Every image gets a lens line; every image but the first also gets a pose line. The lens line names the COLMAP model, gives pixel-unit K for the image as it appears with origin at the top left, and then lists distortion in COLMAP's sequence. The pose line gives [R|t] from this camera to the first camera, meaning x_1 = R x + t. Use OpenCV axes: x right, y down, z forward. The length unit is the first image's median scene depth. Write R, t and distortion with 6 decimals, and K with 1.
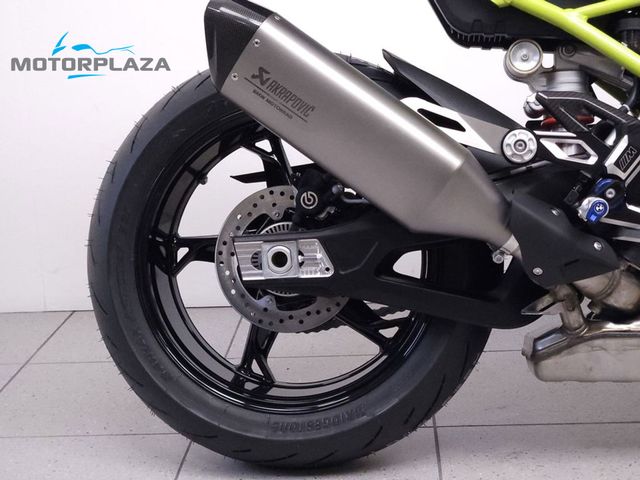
lens RADIAL K [[1257.0, 0, 321.2], [0, 1257.0, 239.1], [0, 0, 1]] dist [0.041574, 0.000000]
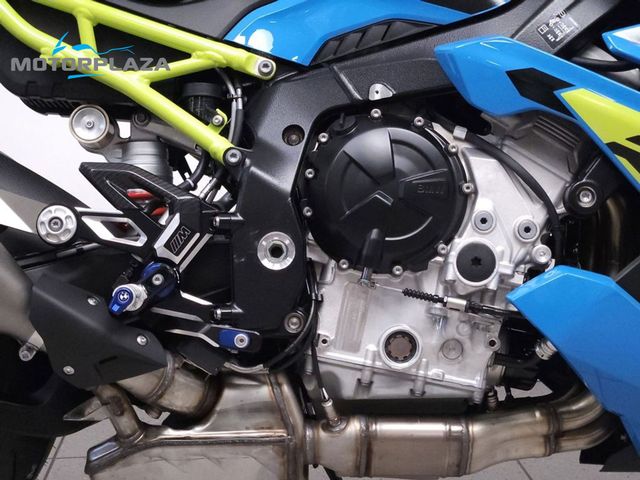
lens RADIAL K [[1257.0, 0, 322.2], [0, 1257.0, 238.7], [0, 0, 1]] dist [0.041574, 0.000000]
pose [[0.994117, 0.006298, 0.108128, 0.242515], [0.001072, 0.997687, -0.067970, -0.005003], [-0.108306, 0.067686, 0.991811, 0.120160]]
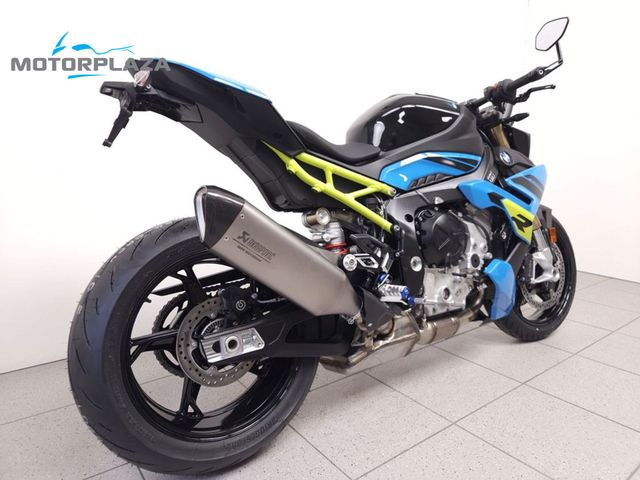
lens RADIAL K [[439.7, 0, 320.7], [0, 439.7, 238.9], [0, 0, 1]] dist [0.055626, 0.002960]
pose [[0.761227, -0.068009, 0.644910, -0.319267], [0.101116, 0.994770, -0.014451, -0.104410], [-0.640554, 0.076211, 0.764122, 0.488984]]
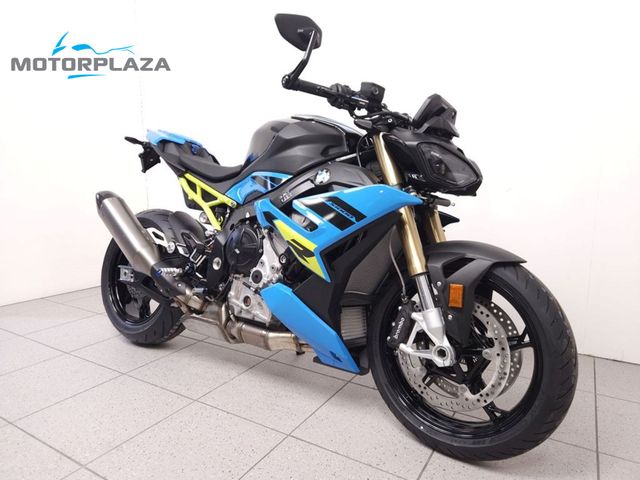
lens RADIAL K [[439.7, 0, 316.3], [0, 439.7, 242.8], [0, 0, 1]] dist [0.055626, 0.002960]
pose [[0.875671, 0.113342, -0.469419, 0.924044], [-0.139935, 0.989916, -0.022022, -0.108200], [0.462189, 0.084972, 0.882701, 0.243660]]
